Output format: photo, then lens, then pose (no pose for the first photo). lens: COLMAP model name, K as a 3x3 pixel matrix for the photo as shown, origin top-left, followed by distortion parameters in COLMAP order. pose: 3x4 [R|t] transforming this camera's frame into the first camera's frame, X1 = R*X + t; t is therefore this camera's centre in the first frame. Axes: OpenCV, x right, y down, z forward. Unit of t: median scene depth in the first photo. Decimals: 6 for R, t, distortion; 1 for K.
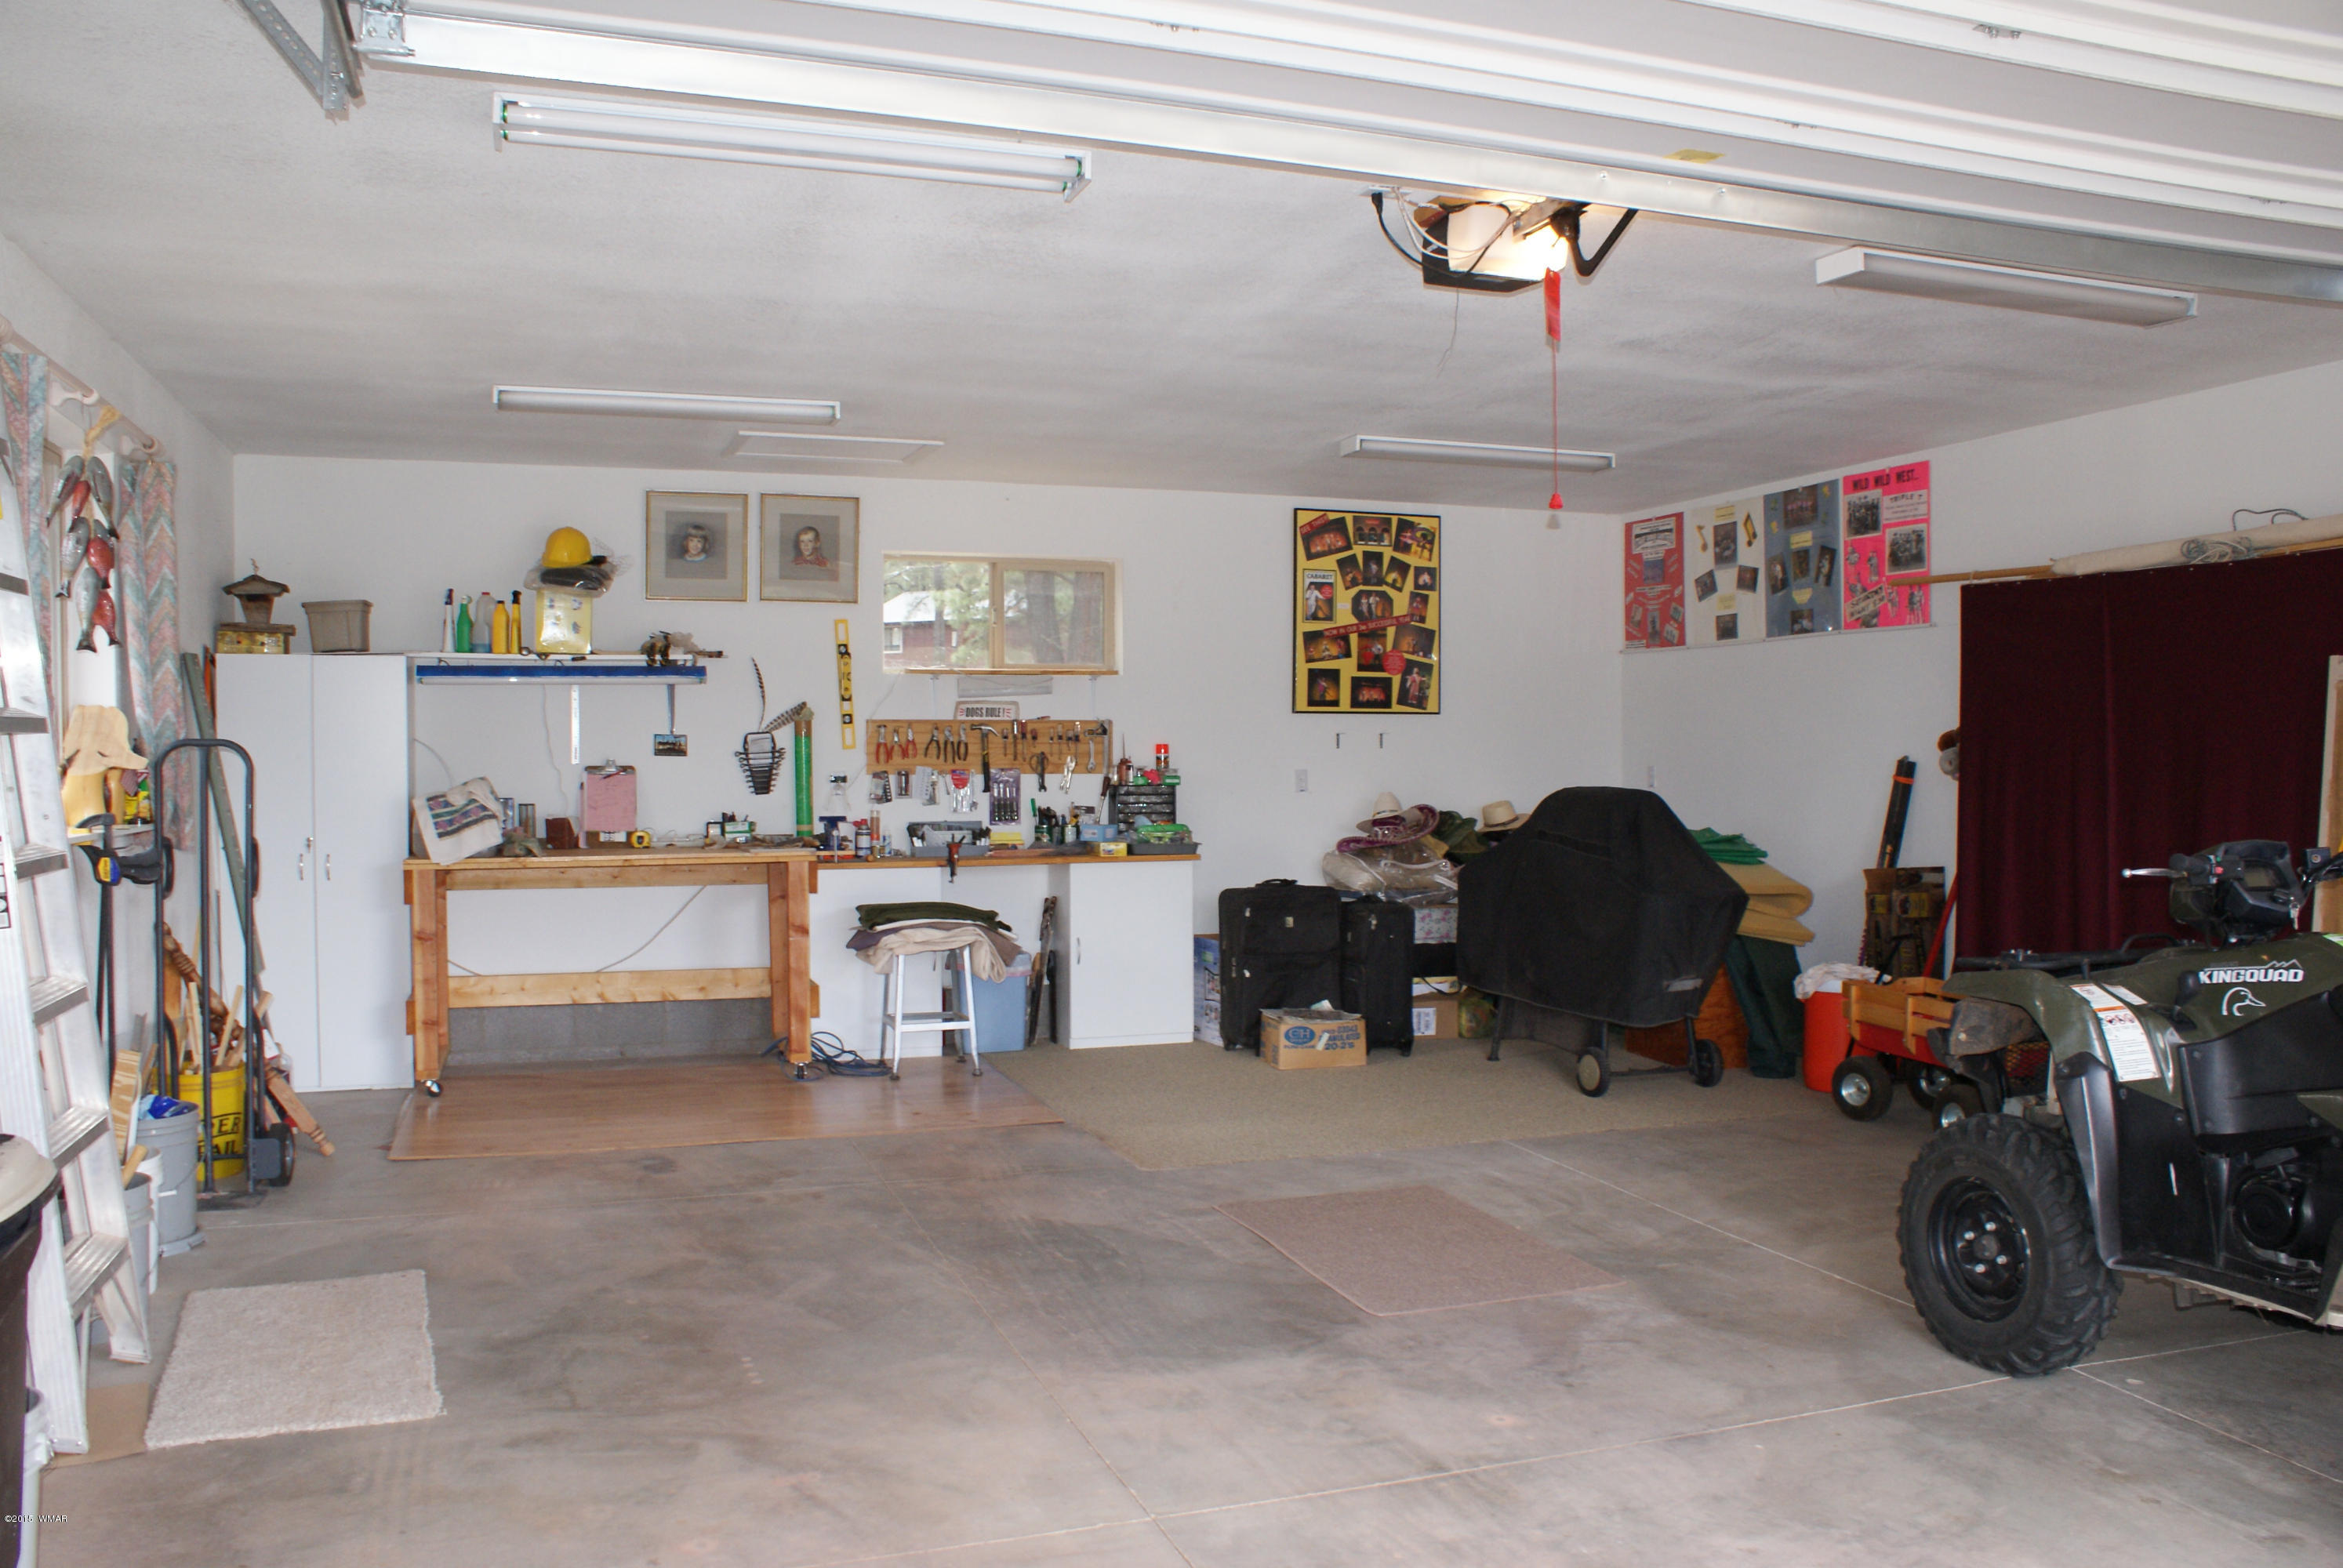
lens RADIAL K [[1828.4, 0, 1159.4], [0, 1828.4, 811.7], [0, 0, 1]] dist [-0.160003, 0.138472]
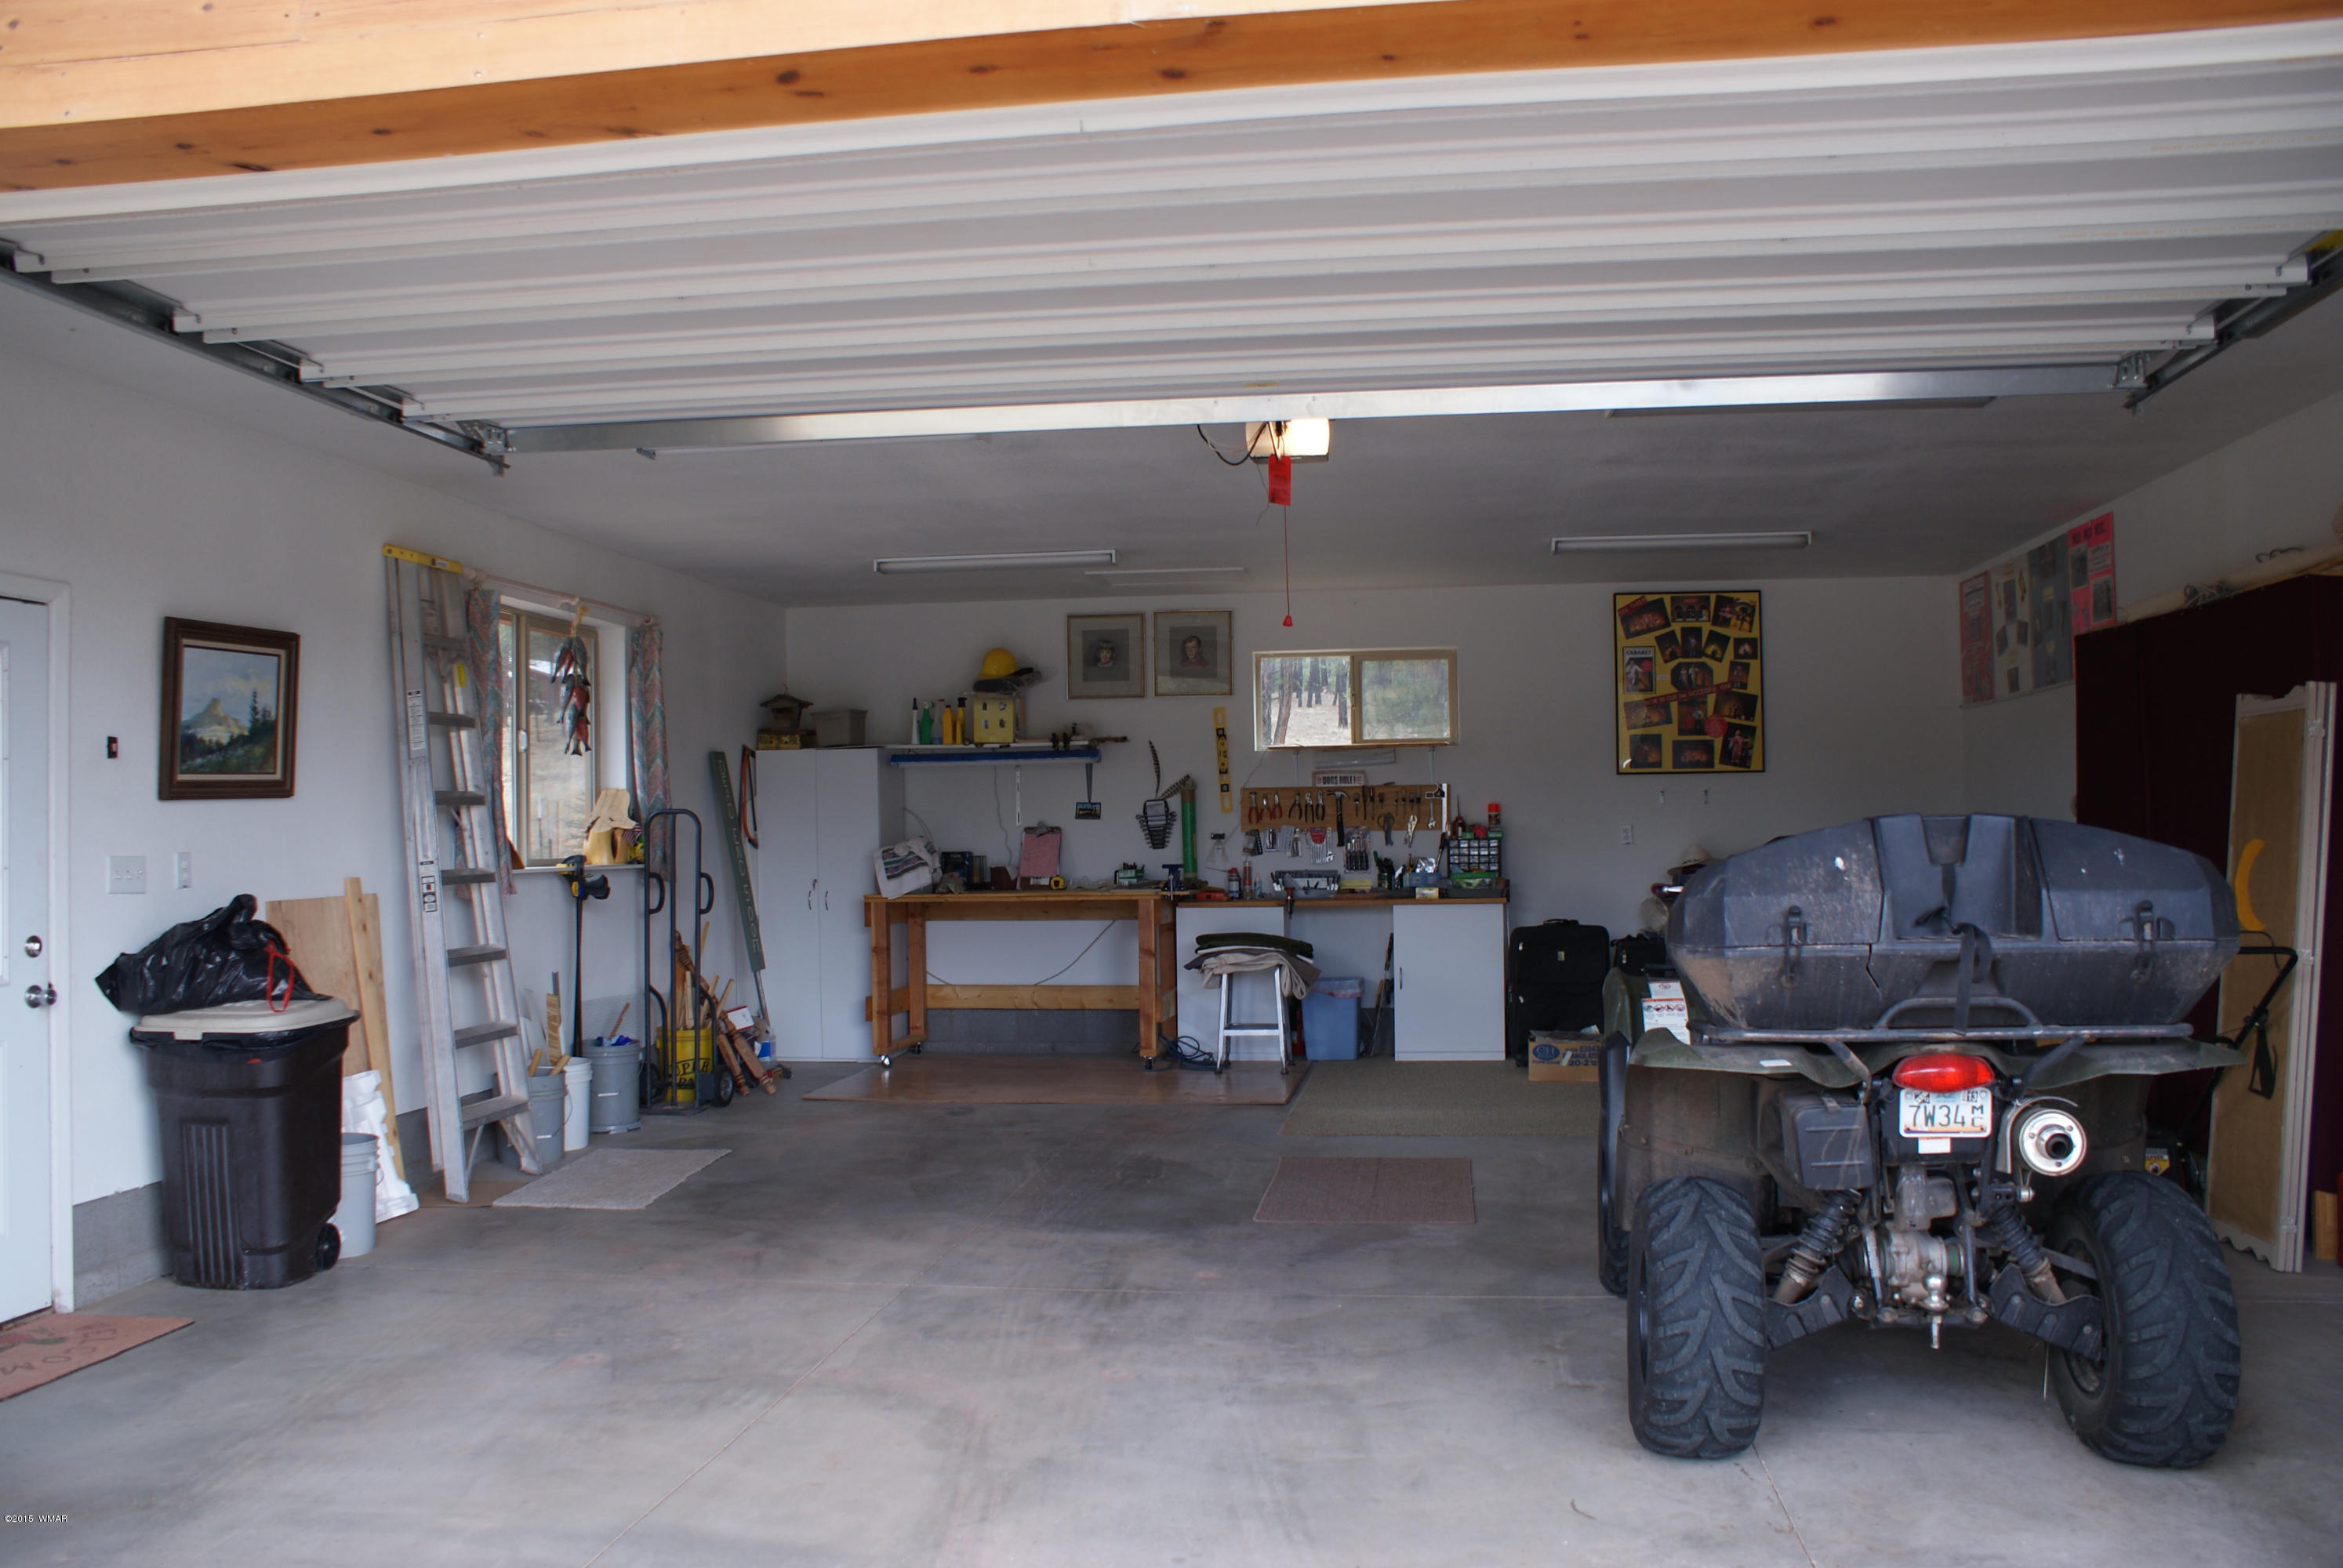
lens RADIAL K [[1828.4, 0, 1159.4], [0, 1828.4, 811.7], [0, 0, 1]] dist [-0.160003, 0.138472]
pose [[0.888795, -0.015473, -0.458045, 0.391196], [-0.001962, 0.999292, -0.037564, 0.013477], [0.458302, 0.034286, 0.888135, -0.143476]]
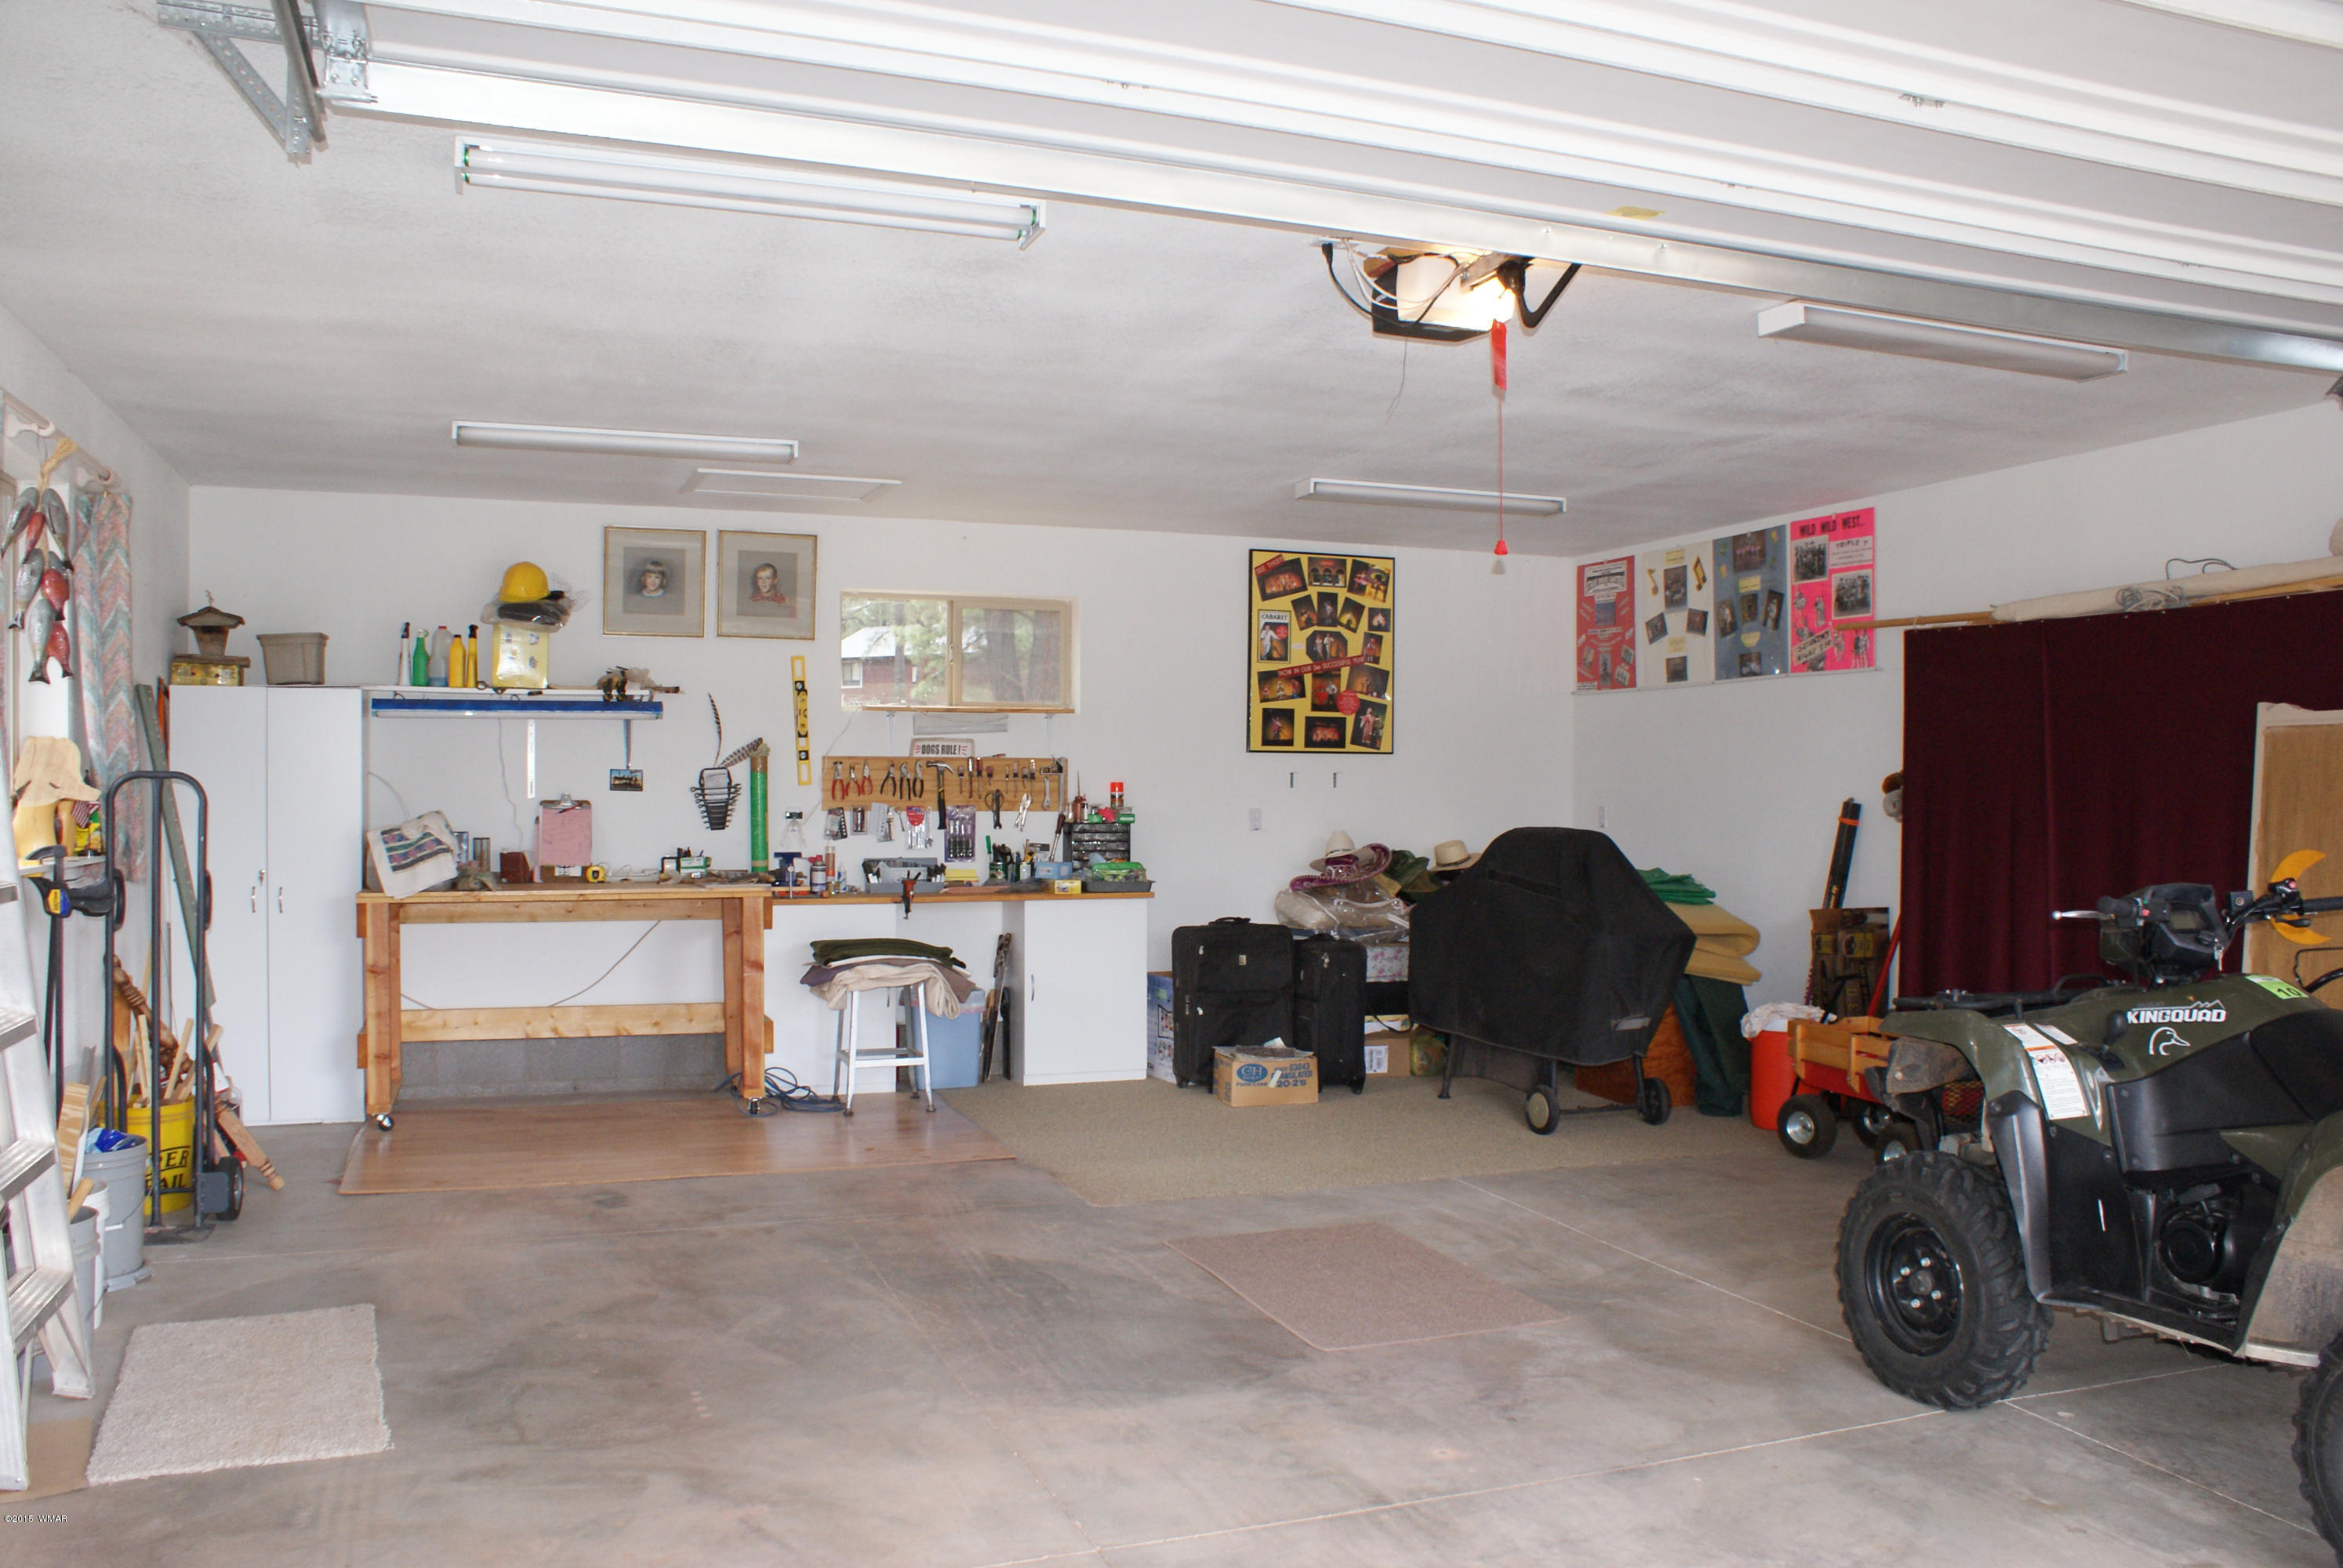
lens RADIAL K [[1828.7, 0, 1163.3], [0, 1828.7, 817.5], [0, 0, 1]] dist [-0.159795, 0.135679]
pose [[0.999684, 0.005791, 0.024465, 0.002666], [-0.005378, 0.999843, -0.016907, -0.000831], [-0.024559, 0.016770, 0.999558, -0.006726]]
